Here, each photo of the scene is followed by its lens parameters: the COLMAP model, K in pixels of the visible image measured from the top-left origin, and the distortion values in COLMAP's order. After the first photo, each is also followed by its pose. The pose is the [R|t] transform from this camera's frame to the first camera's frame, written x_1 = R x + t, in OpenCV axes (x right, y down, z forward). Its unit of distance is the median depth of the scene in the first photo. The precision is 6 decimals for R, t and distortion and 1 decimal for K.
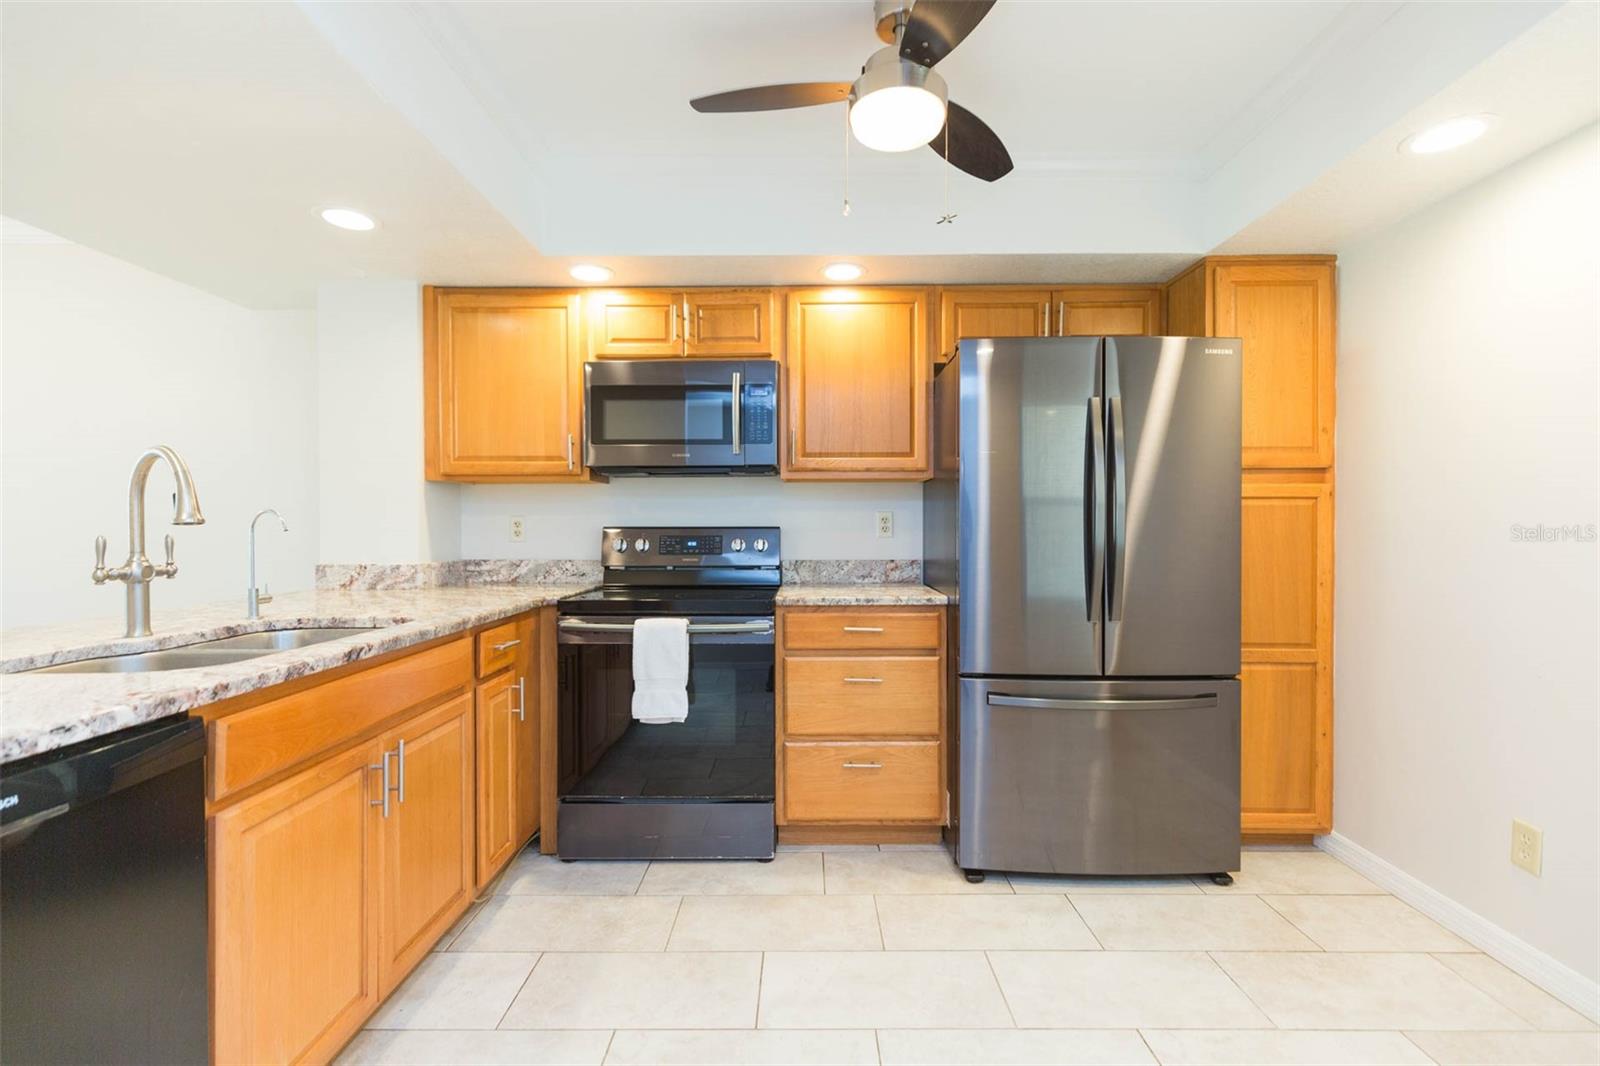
lens RADIAL K [[724.4, 0, 838.6], [0, 724.4, 527.6], [0, 0, 1]] dist [0.003268, -0.000573]
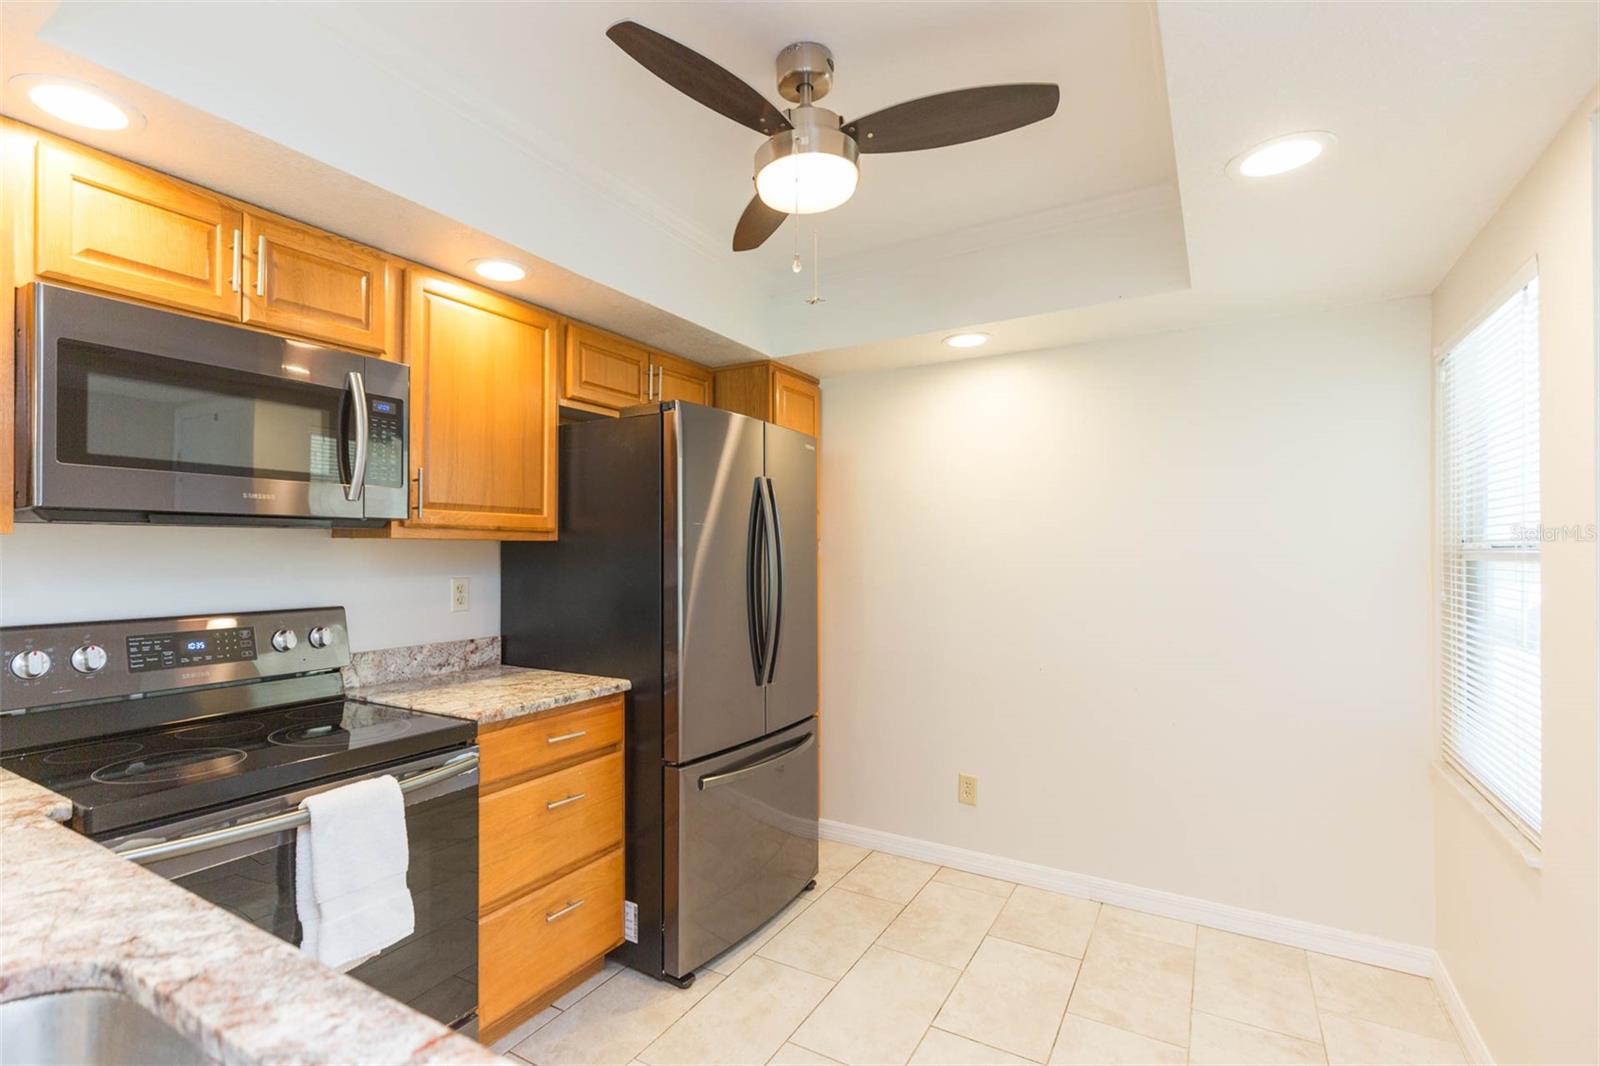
lens RADIAL K [[724.4, 0, 798.7], [0, 724.4, 547.7], [0, 0, 1]] dist [0.003268, -0.000573]
pose [[0.547627, 0.015450, 0.836580, -0.442980], [-0.005289, 0.999873, -0.015004, -0.050838], [-0.836706, 0.003792, 0.547640, 0.314243]]
